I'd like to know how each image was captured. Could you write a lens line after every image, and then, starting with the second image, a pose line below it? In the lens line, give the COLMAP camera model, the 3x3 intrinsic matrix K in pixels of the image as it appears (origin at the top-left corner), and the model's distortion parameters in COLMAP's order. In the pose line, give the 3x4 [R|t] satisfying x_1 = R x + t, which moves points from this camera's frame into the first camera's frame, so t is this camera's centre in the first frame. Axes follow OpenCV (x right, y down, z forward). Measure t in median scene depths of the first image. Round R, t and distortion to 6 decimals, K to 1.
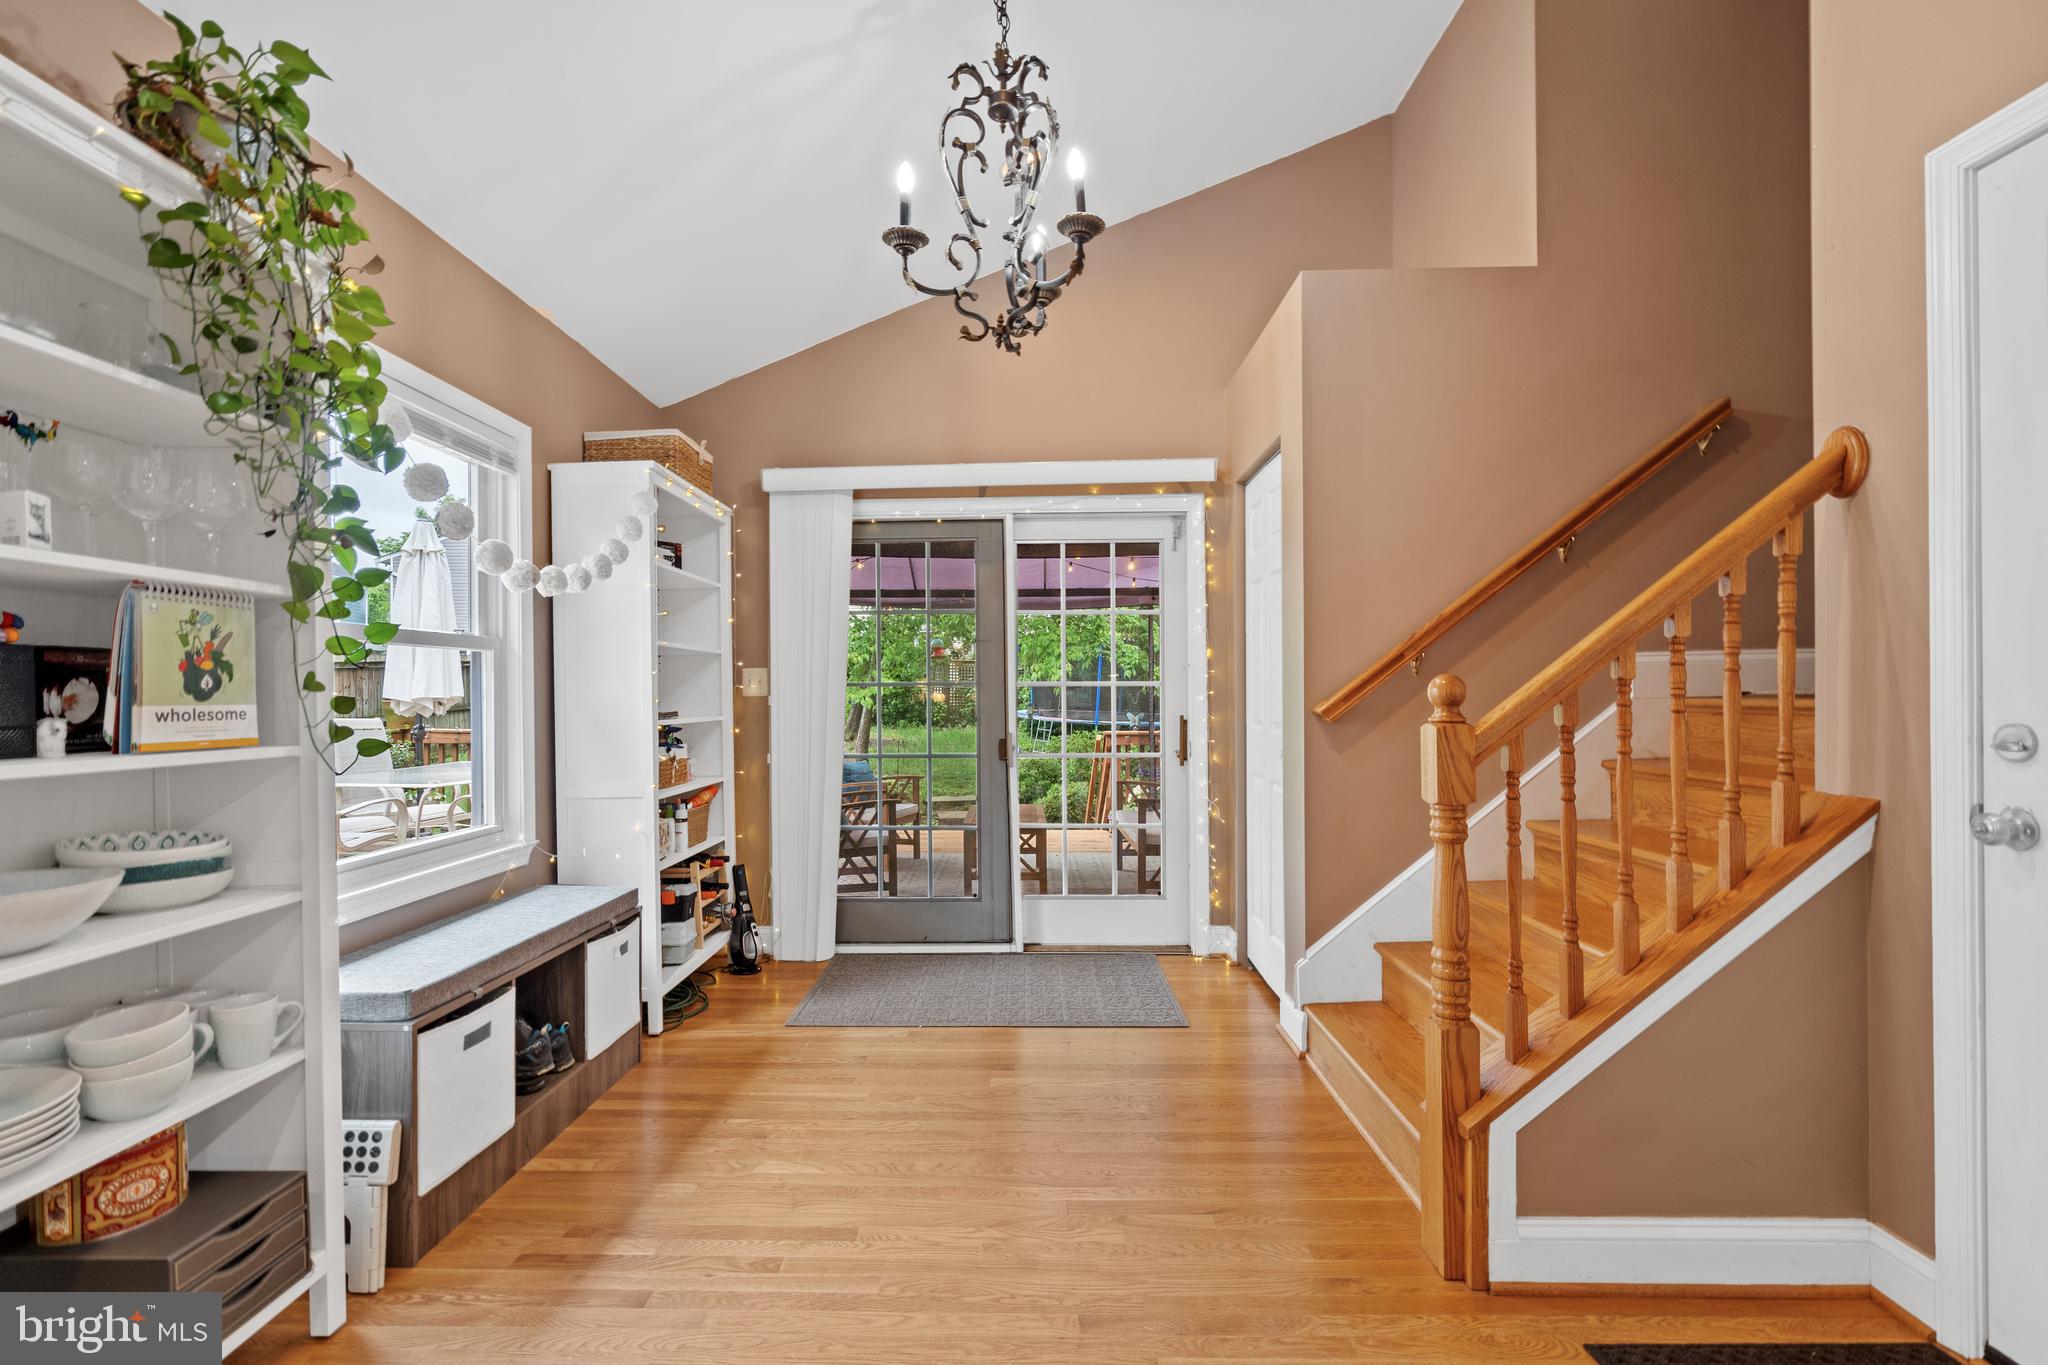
lens RADIAL K [[933.6, 0, 1020.9], [0, 933.6, 698.4], [0, 0, 1]] dist [0.002009, 0.000747]
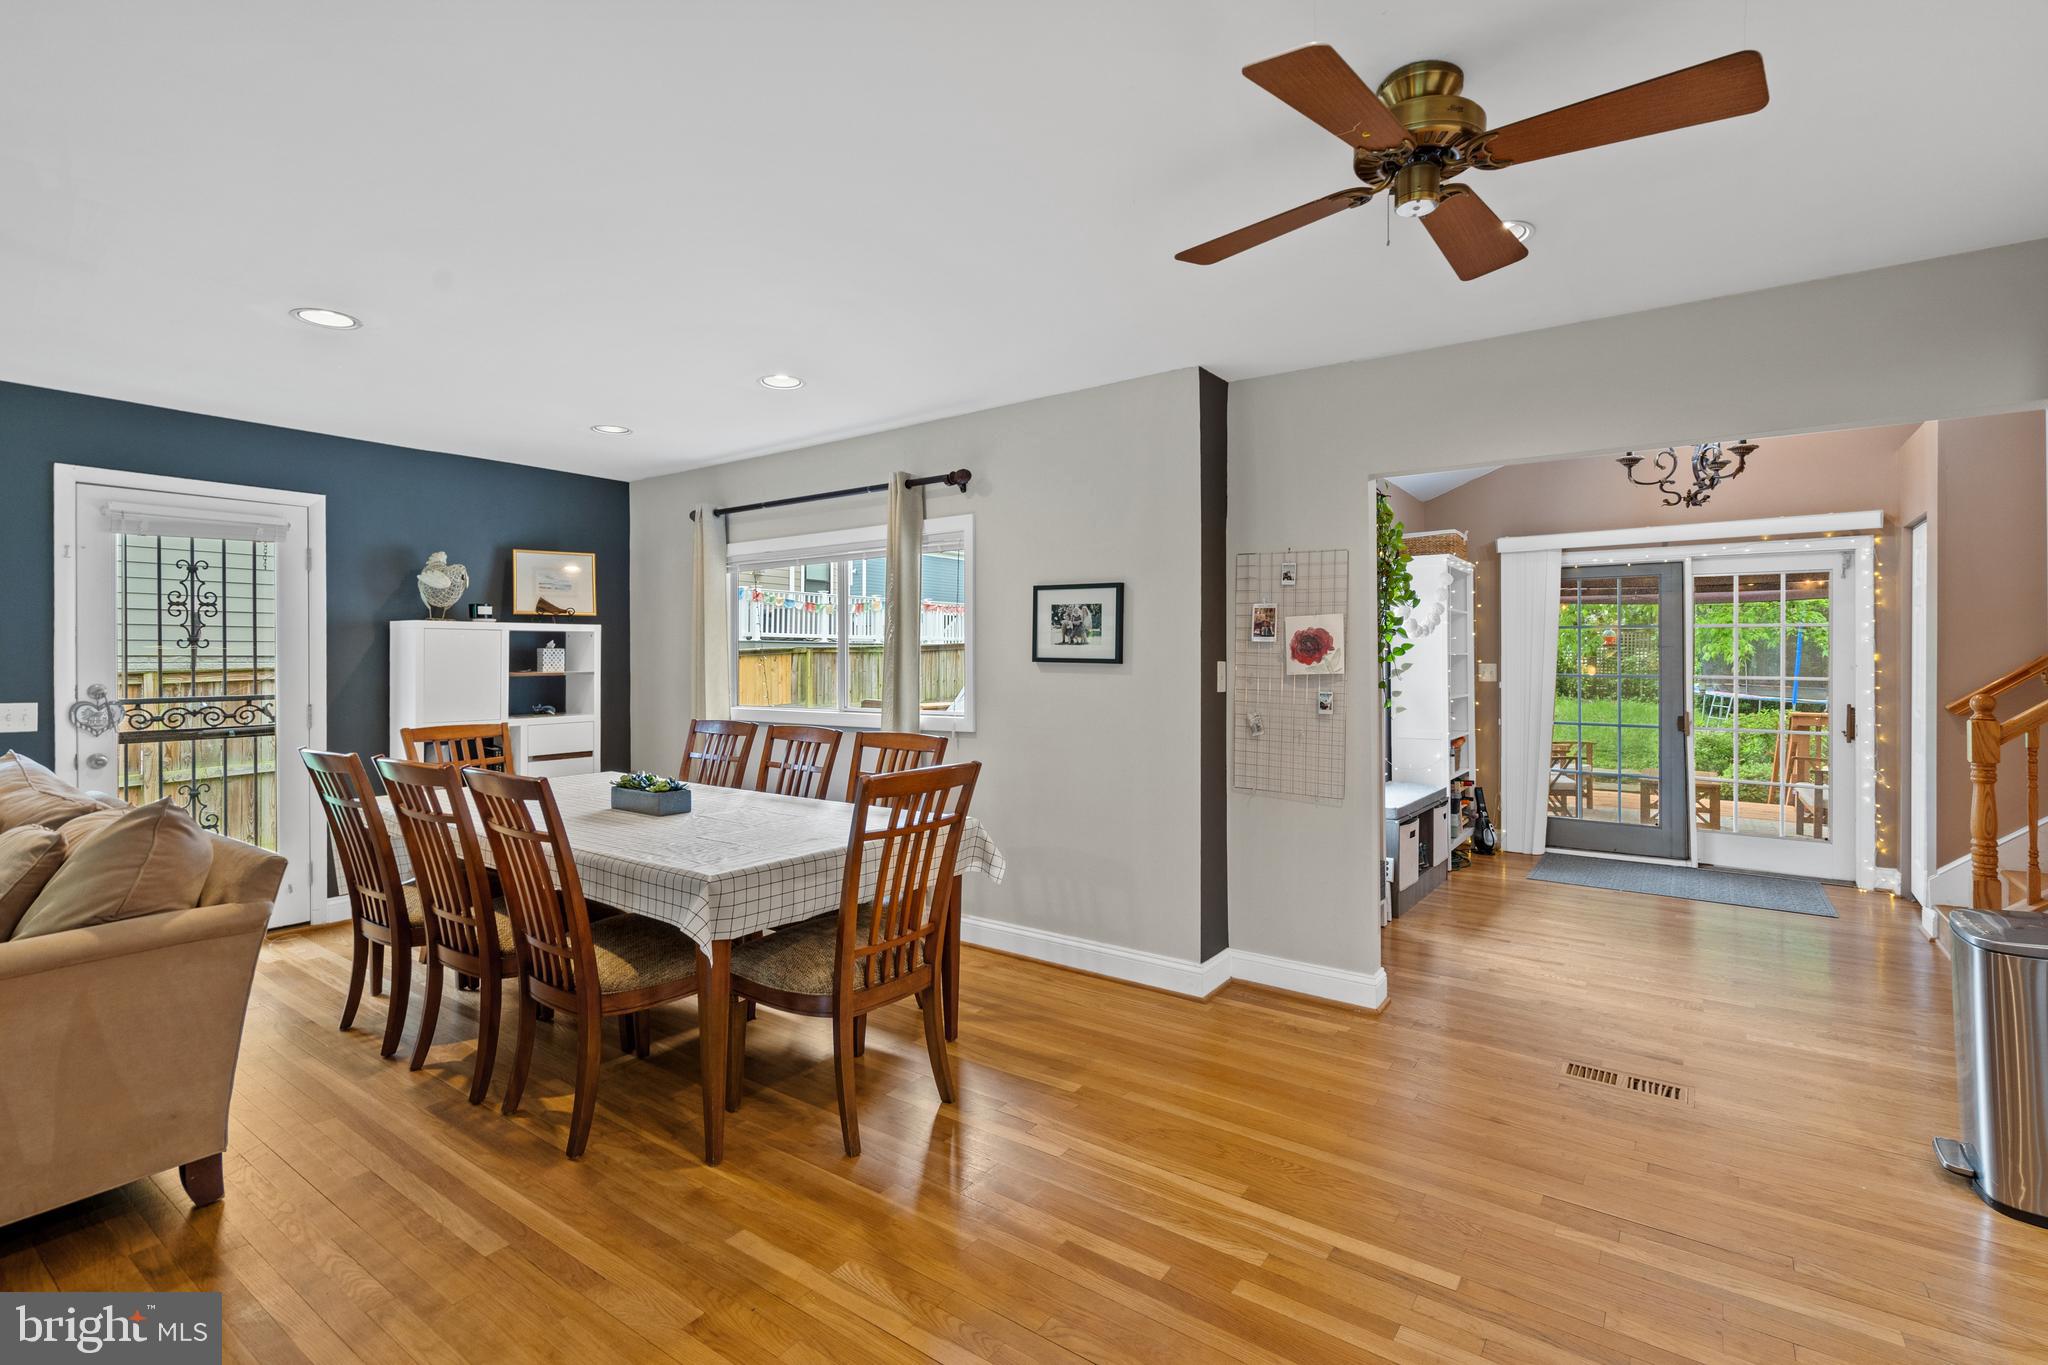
lens RADIAL K [[948.8, 0, 1015.5], [0, 948.8, 652.5], [0, 0, 1]] dist [0.002516, 0.000507]
pose [[0.816704, 0.007165, -0.577012, -0.013588], [-0.011231, 0.999931, -0.003480, -0.037287], [0.576947, 0.009323, 0.816728, -0.776998]]
